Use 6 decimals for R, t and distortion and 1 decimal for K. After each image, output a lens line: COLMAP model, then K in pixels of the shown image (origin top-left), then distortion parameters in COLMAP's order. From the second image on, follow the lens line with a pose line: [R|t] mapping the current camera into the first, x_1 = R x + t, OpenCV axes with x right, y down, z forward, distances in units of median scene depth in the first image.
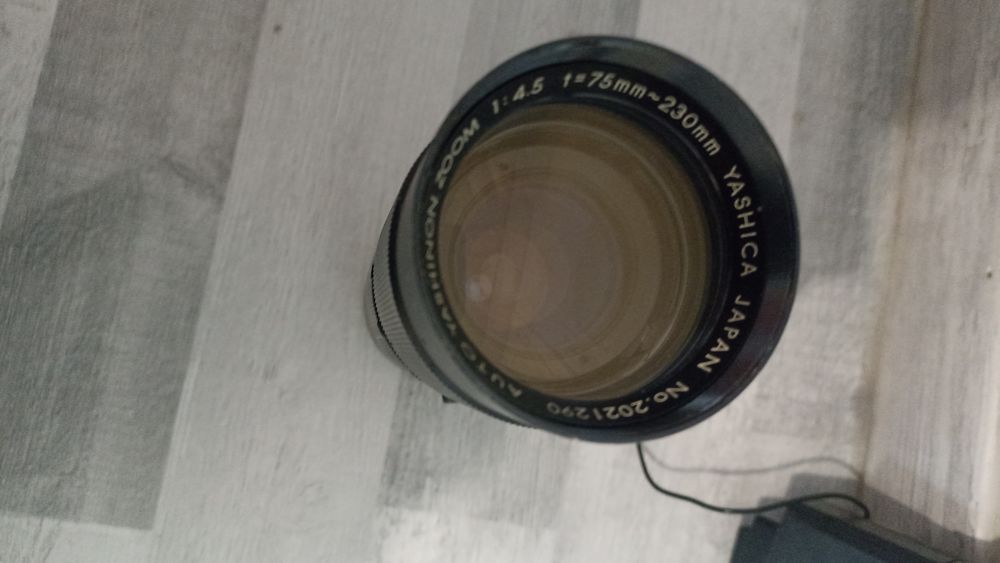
lens RADIAL K [[870.8, 0, 492.6], [0, 870.8, 290.4], [0, 0, 1]] dist [-0.030889, -0.020752]
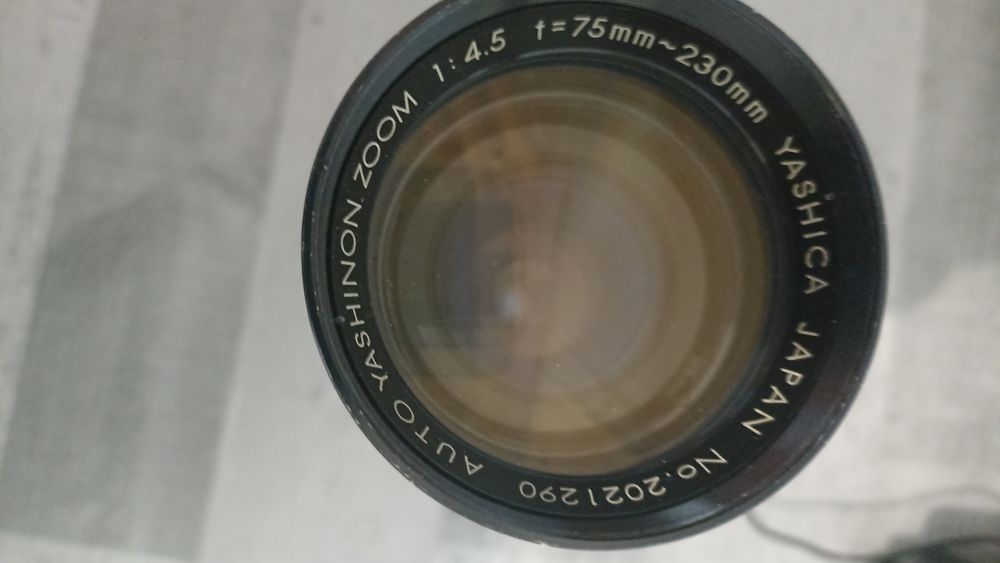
lens RADIAL K [[870.8, 0, 477.9], [0, 870.8, 281.8], [0, 0, 1]] dist [-0.030889, -0.020752]
pose [[0.986273, -0.028447, -0.162657, 0.141687], [0.027684, 0.999593, -0.006952, -0.028940], [0.162788, 0.002353, 0.986658, 0.274586]]
